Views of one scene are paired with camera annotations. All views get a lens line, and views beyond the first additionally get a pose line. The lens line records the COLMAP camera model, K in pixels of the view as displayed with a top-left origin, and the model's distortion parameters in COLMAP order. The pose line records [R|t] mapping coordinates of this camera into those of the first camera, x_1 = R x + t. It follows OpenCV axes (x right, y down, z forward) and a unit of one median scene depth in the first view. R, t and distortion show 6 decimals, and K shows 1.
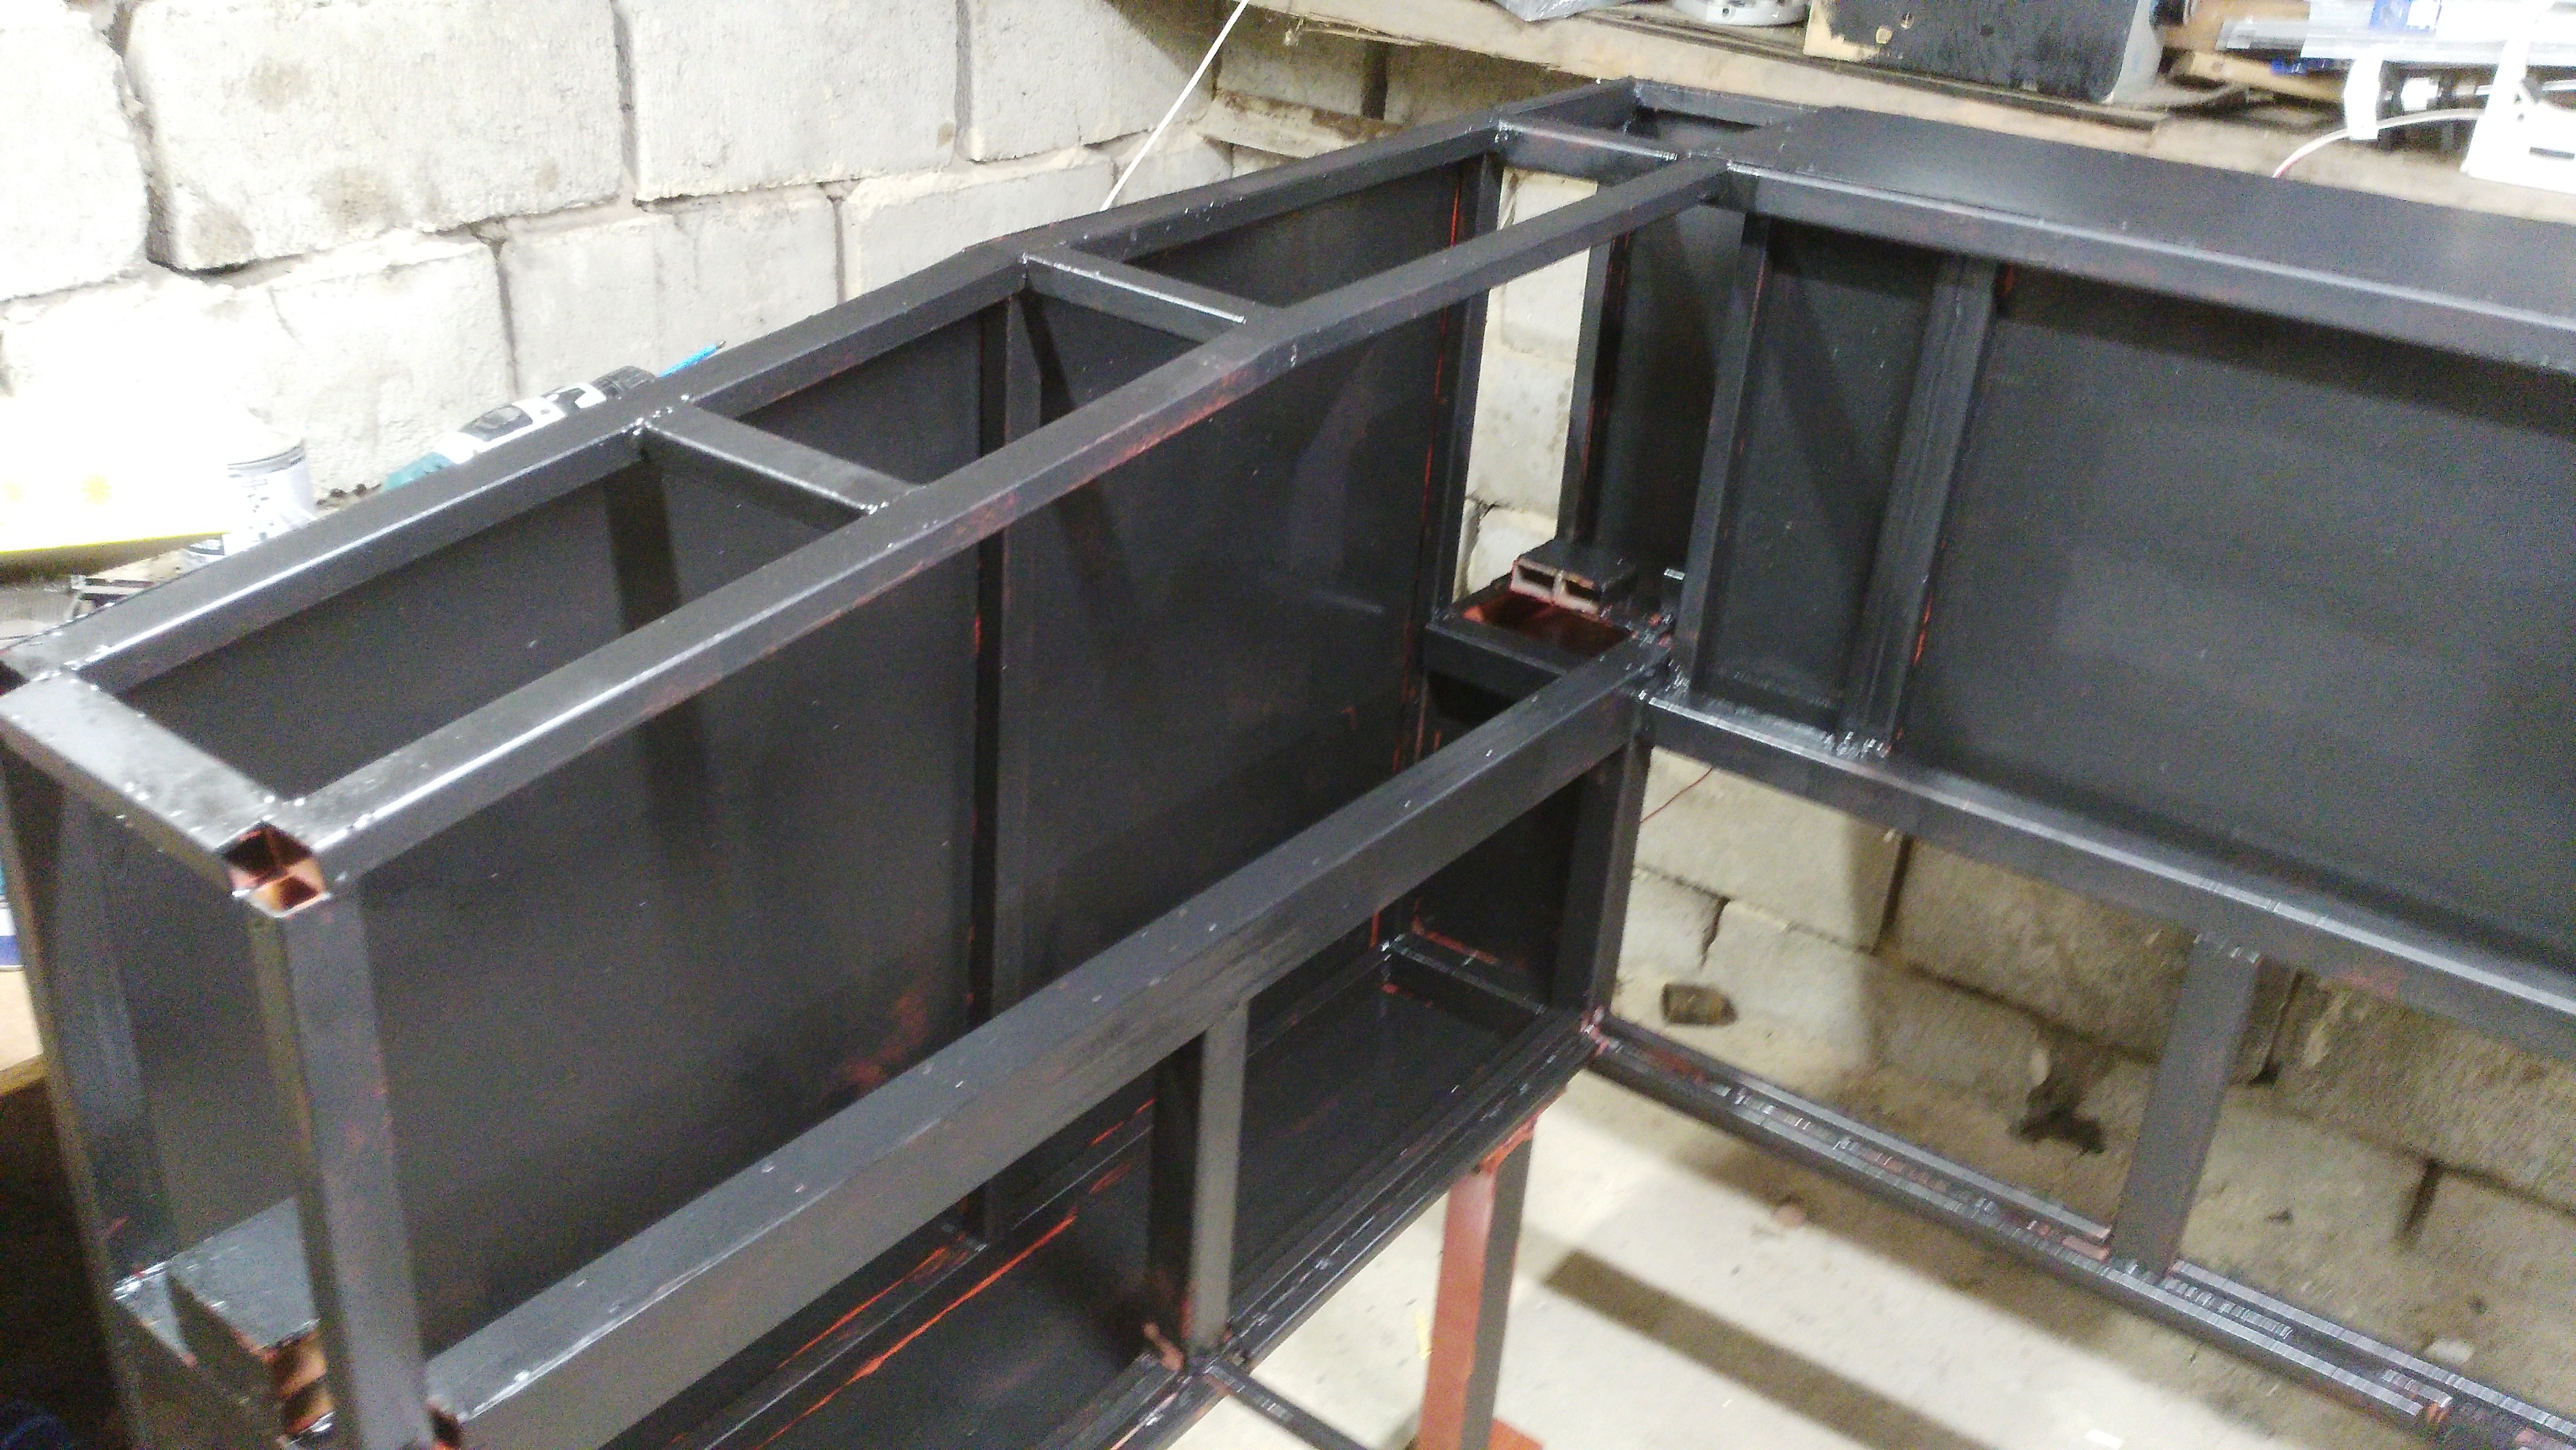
lens RADIAL K [[2088.3, 0, 1305.1], [0, 2088.3, 716.6], [0, 0, 1]] dist [0.073252, -0.123018]
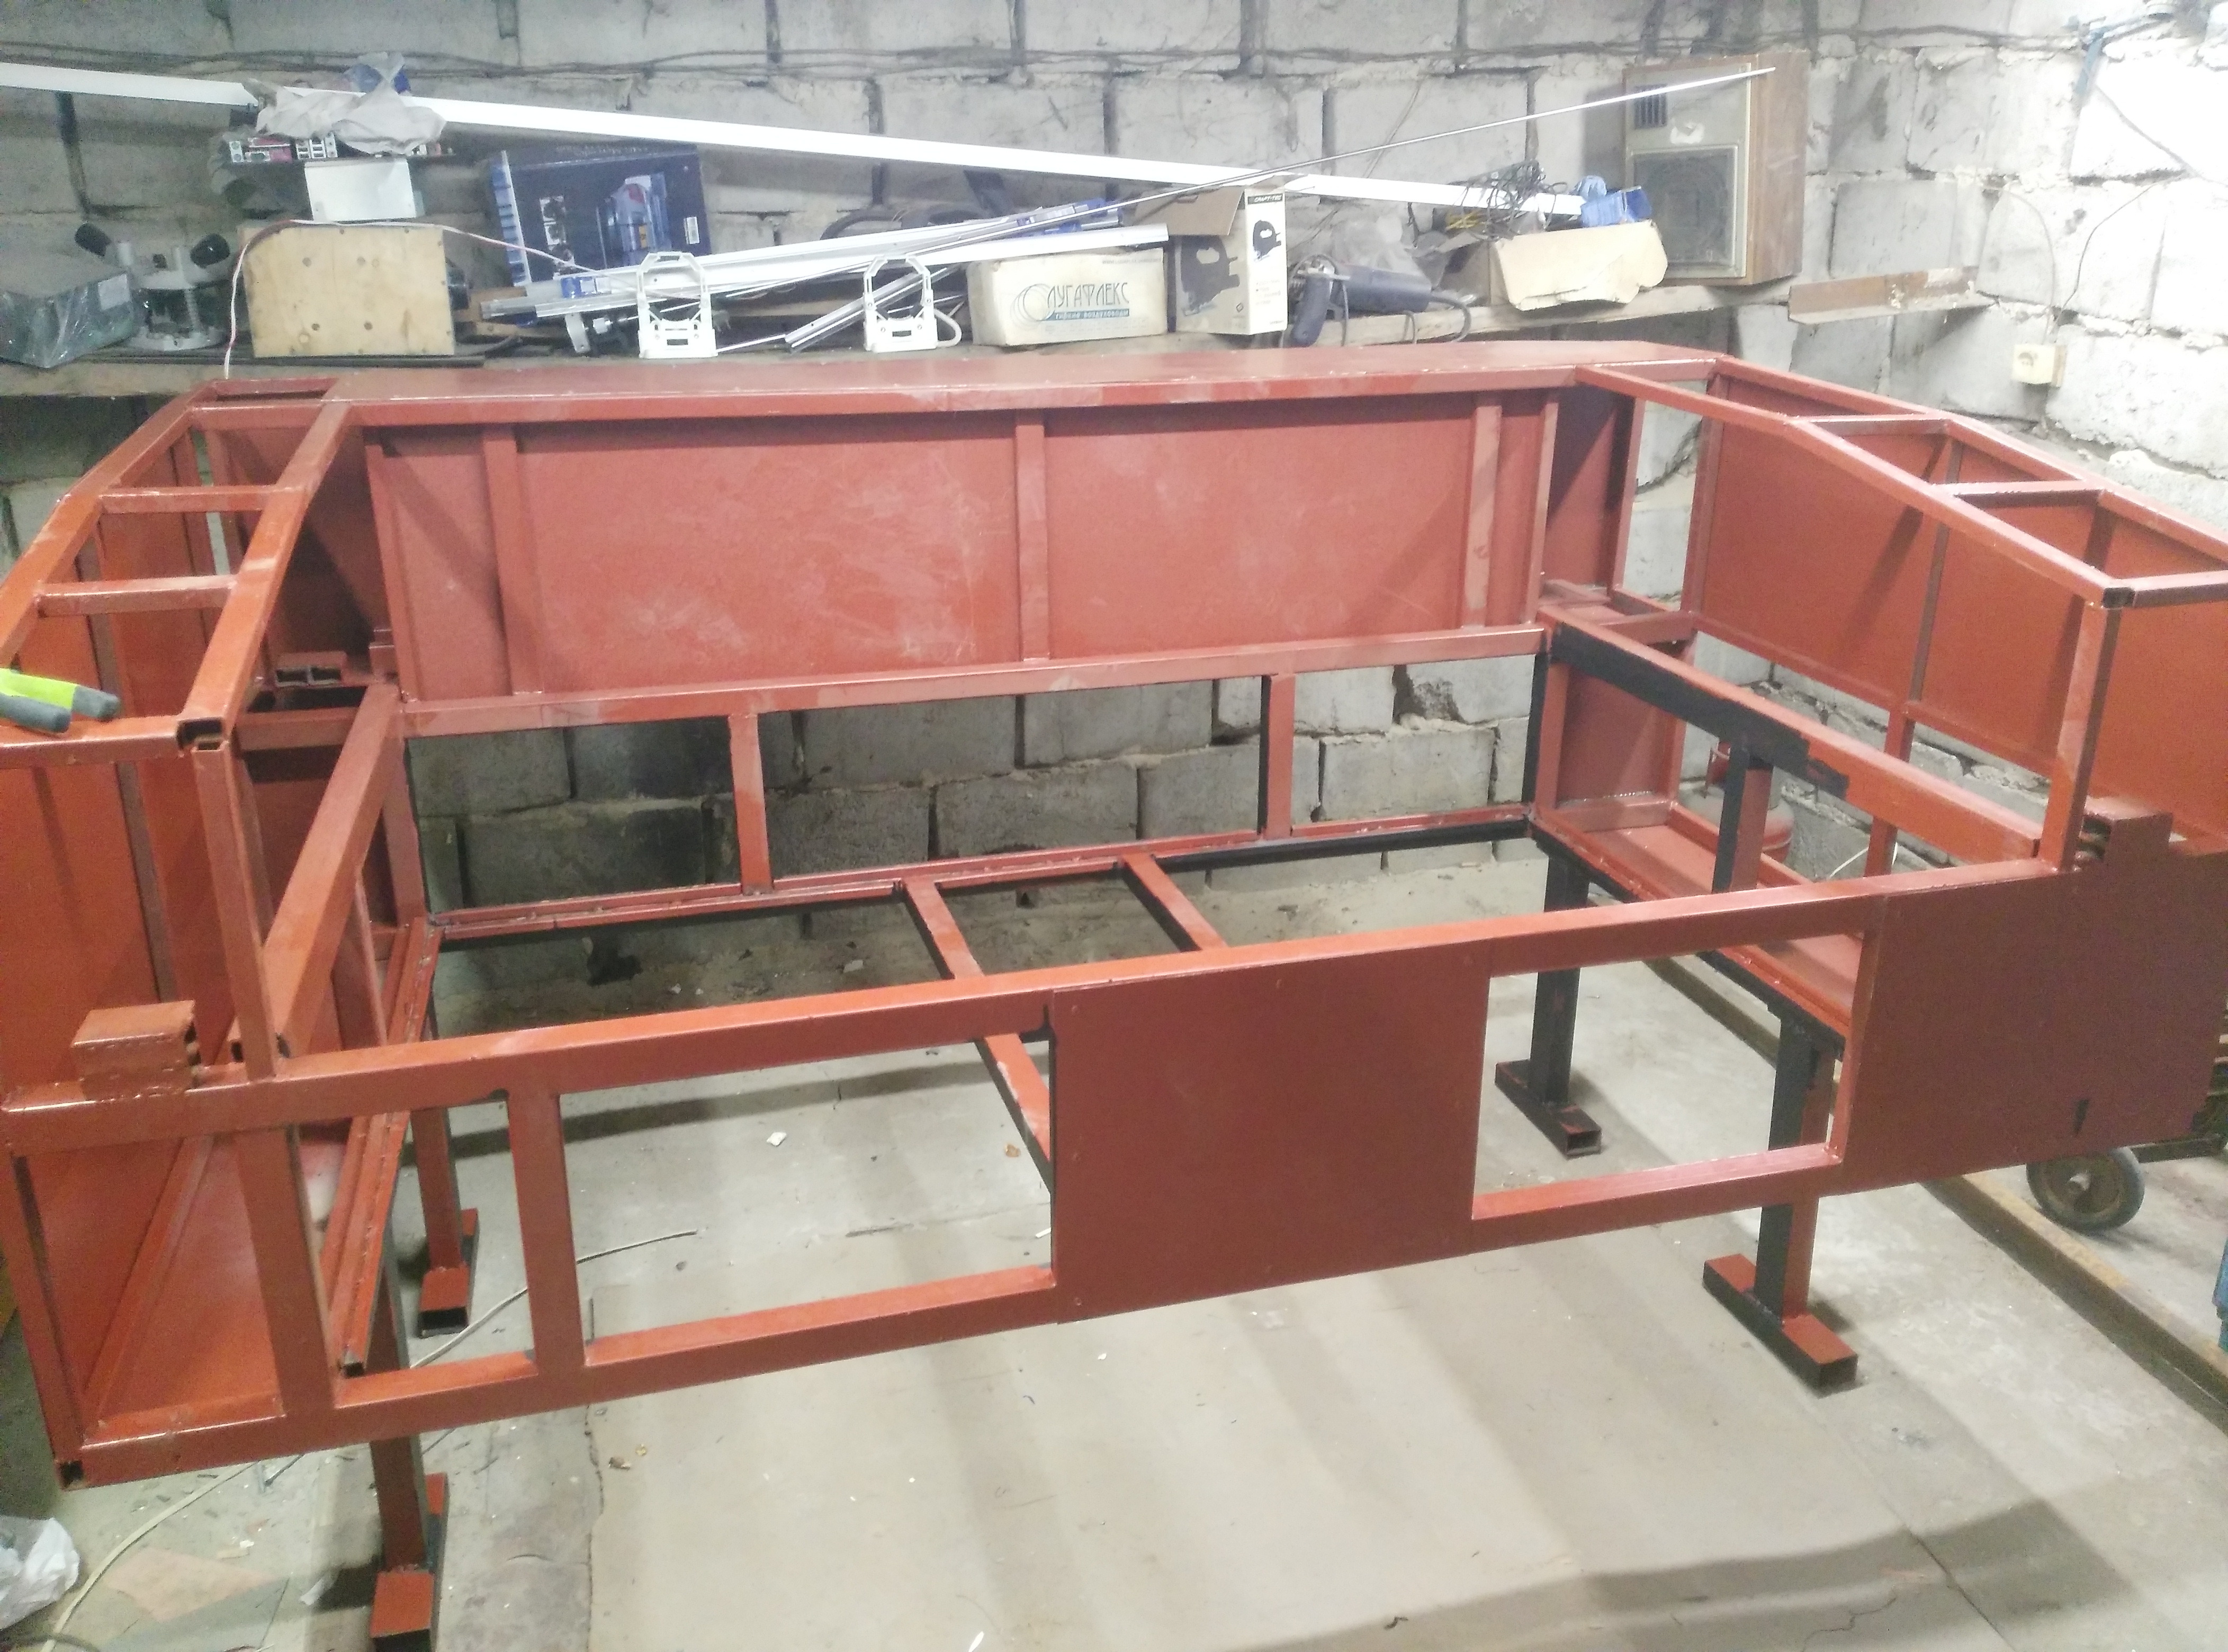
lens RADIAL K [[1788.2, 0, 1116.2], [0, 1788.2, 827.8], [0, 0, 1]] dist [0.111361, -0.226688]
pose [[0.623401, -0.336474, 0.705802, -0.482993], [0.374564, 0.920870, 0.108168, 0.120429], [-0.686347, 0.196936, 0.700102, -0.377560]]
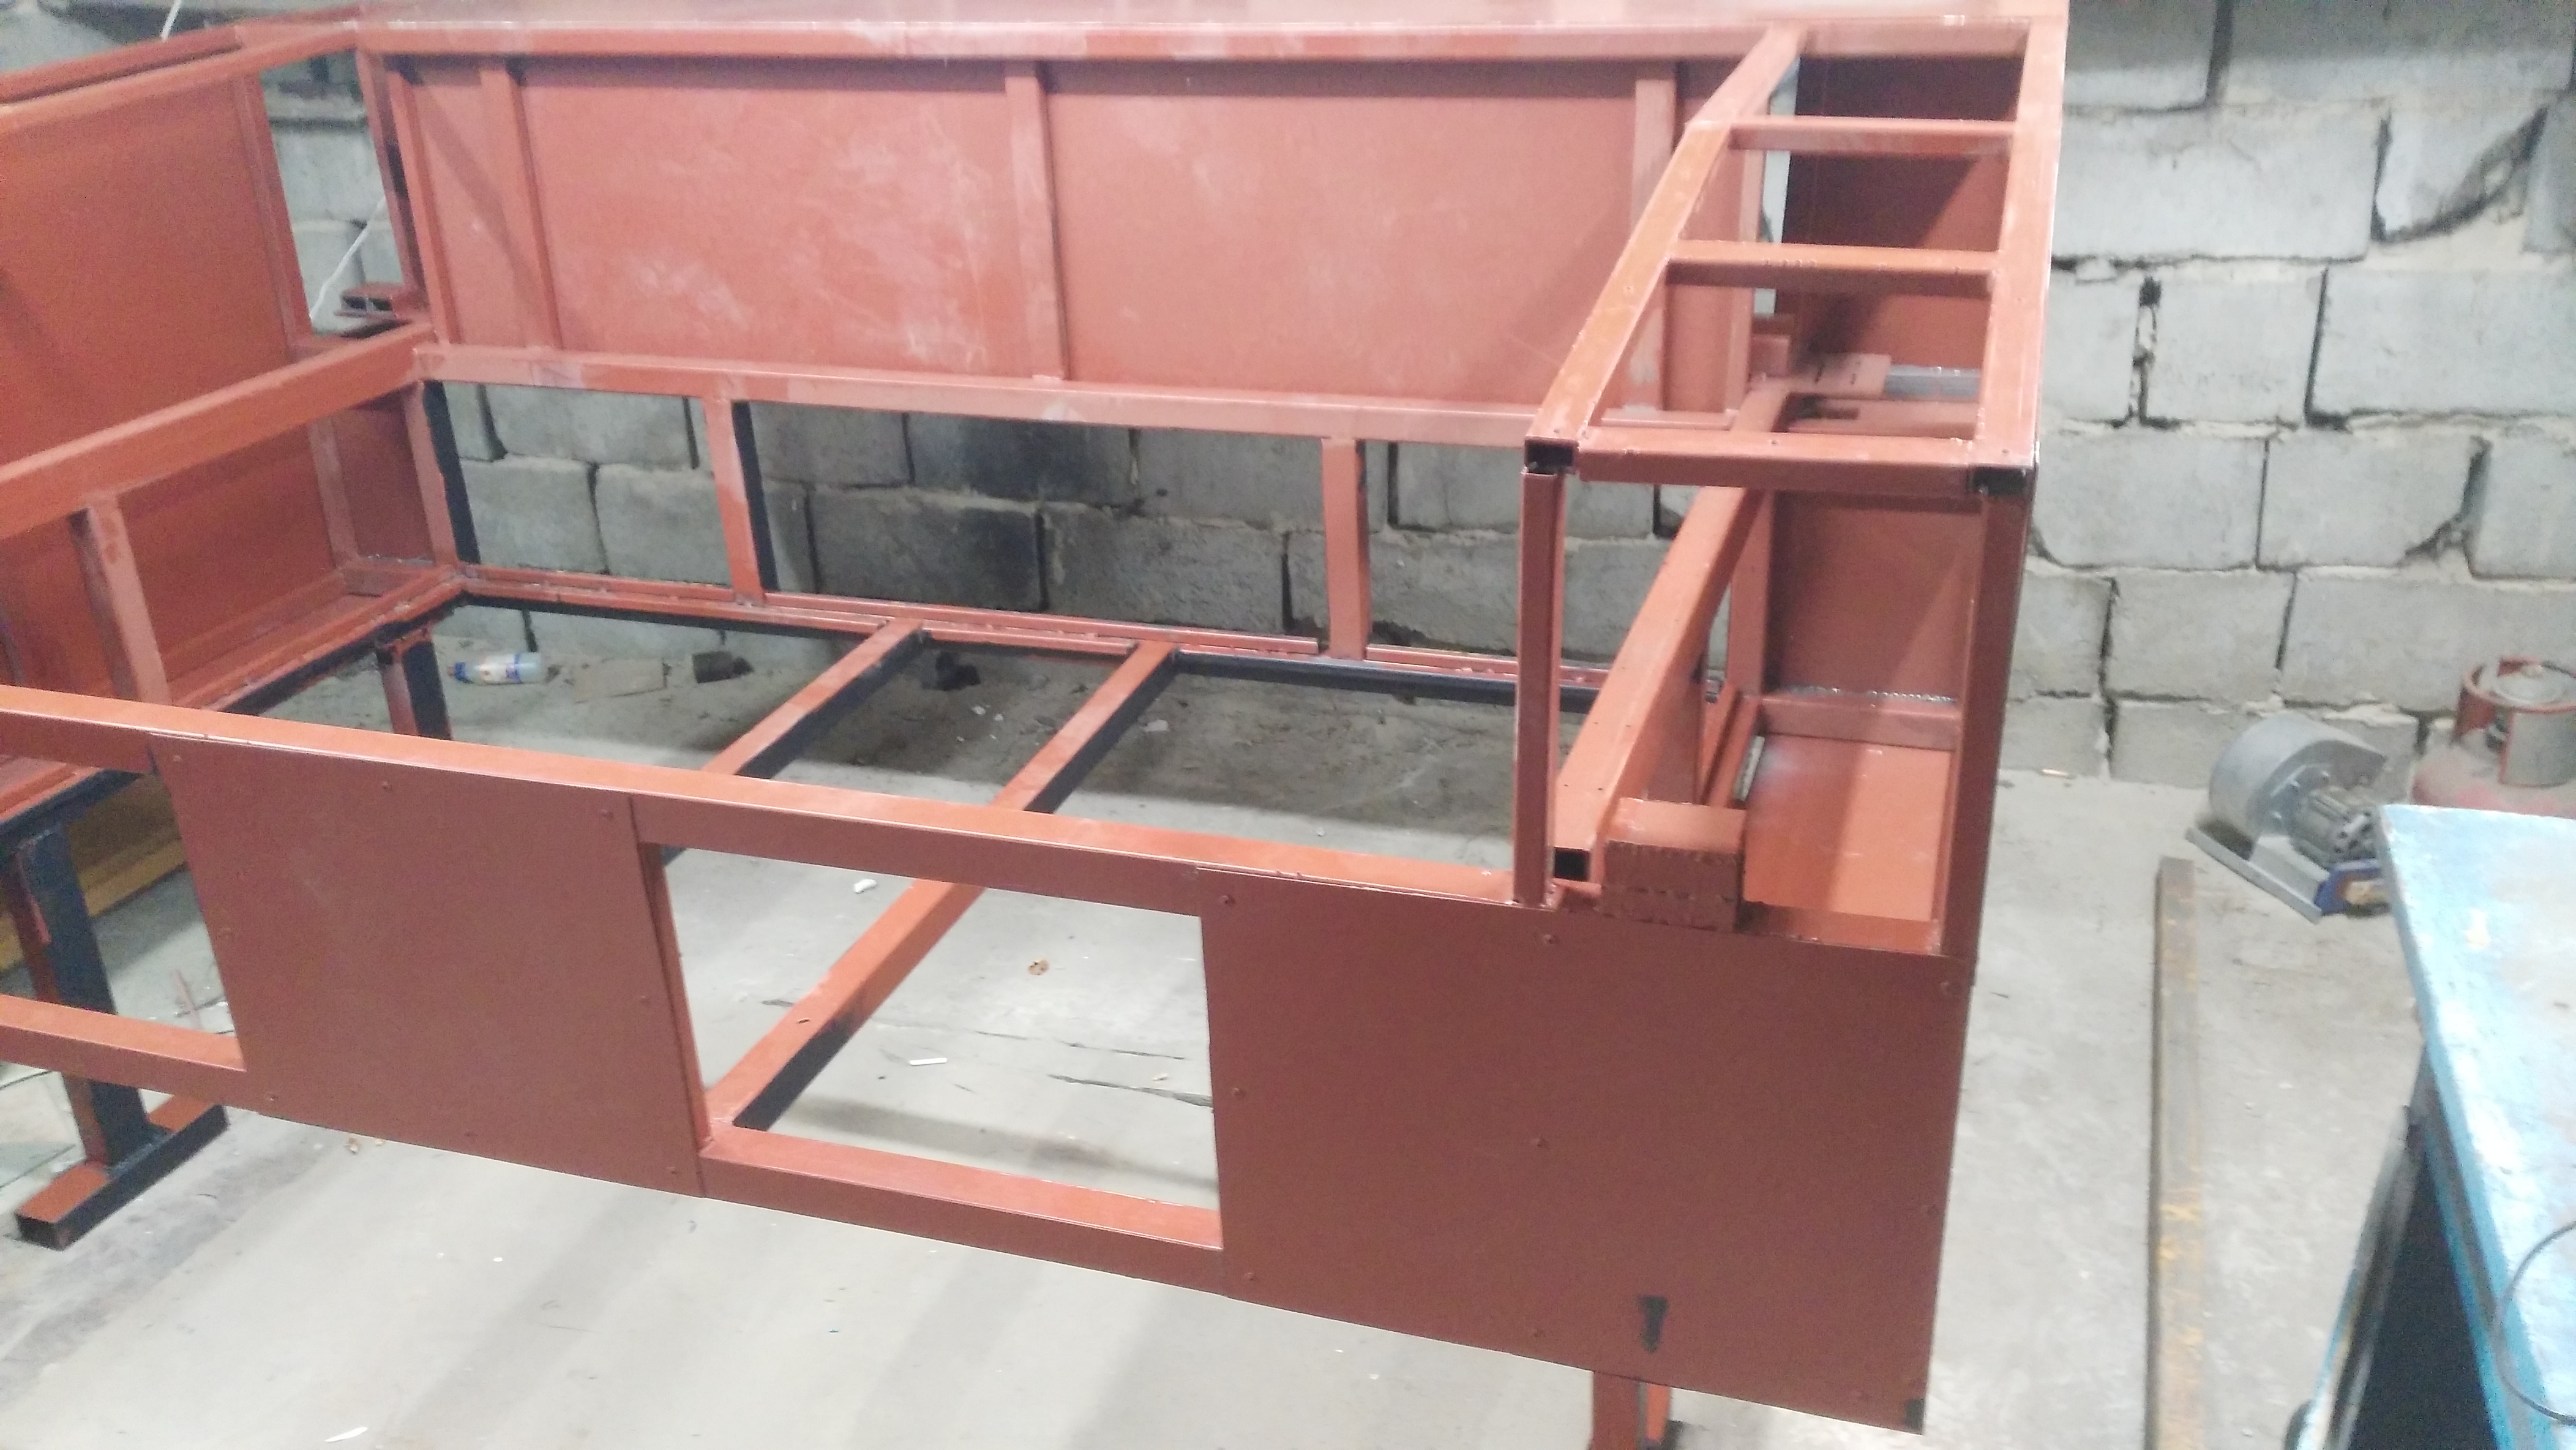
lens RADIAL K [[2088.3, 0, 1305.1], [0, 2088.3, 716.6], [0, 0, 1]] dist [0.073252, -0.123018]
pose [[0.948316, -0.216223, 0.232261, 0.333329], [0.220999, 0.975258, 0.005585, 0.368264], [-0.227722, 0.046033, 0.972638, -0.690177]]
